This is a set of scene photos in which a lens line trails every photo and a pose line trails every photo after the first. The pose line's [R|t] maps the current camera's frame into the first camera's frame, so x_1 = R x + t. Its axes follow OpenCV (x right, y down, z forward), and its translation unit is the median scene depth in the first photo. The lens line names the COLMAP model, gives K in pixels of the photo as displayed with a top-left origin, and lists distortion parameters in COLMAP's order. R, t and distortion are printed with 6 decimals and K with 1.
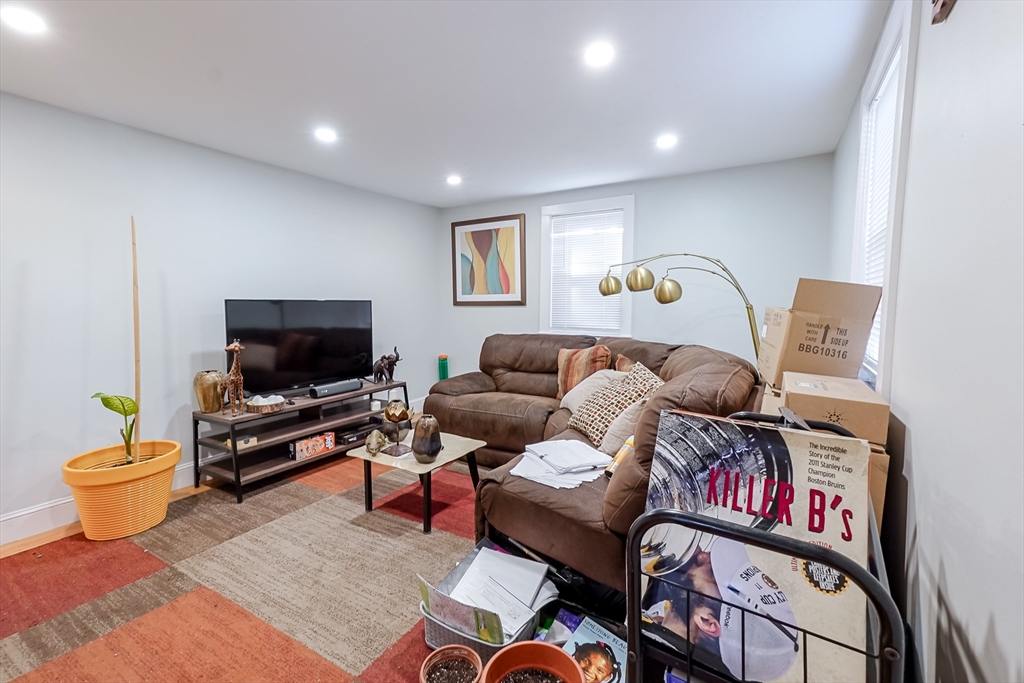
lens RADIAL K [[450.8, 0, 513.3], [0, 450.8, 331.2], [0, 0, 1]] dist [0.032513, -0.001371]
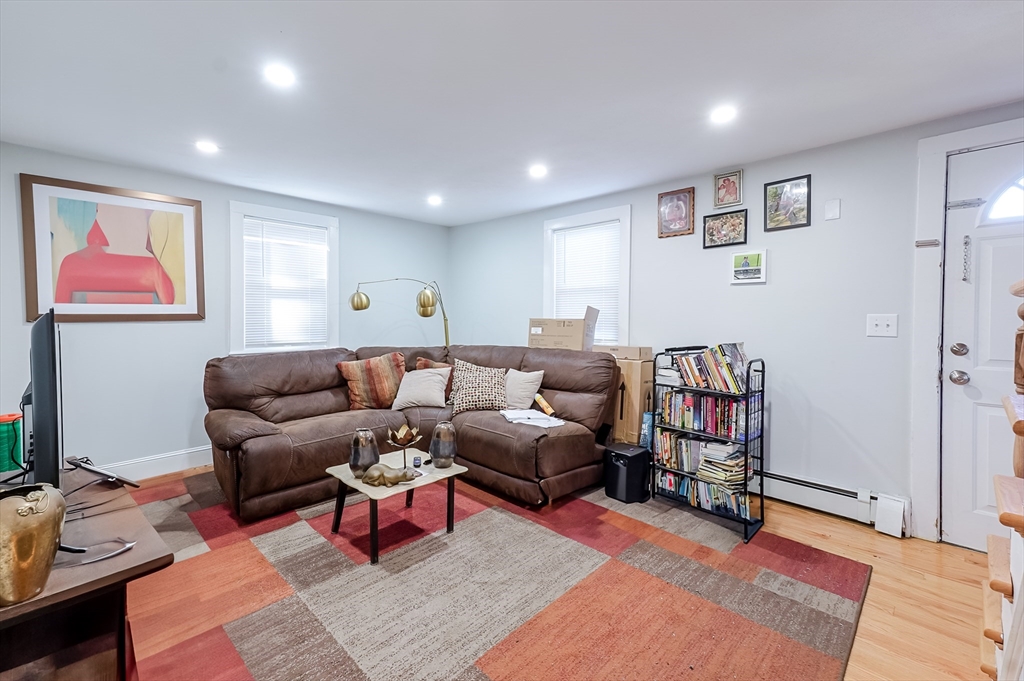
lens RADIAL K [[450.8, 0, 514.3], [0, 450.8, 332.6], [0, 0, 1]] dist [0.032513, -0.001371]
pose [[0.206567, -0.036174, 0.977764, -0.753308], [0.062442, 0.997767, 0.023722, -0.025416], [-0.976438, 0.056153, 0.208364, 0.383431]]
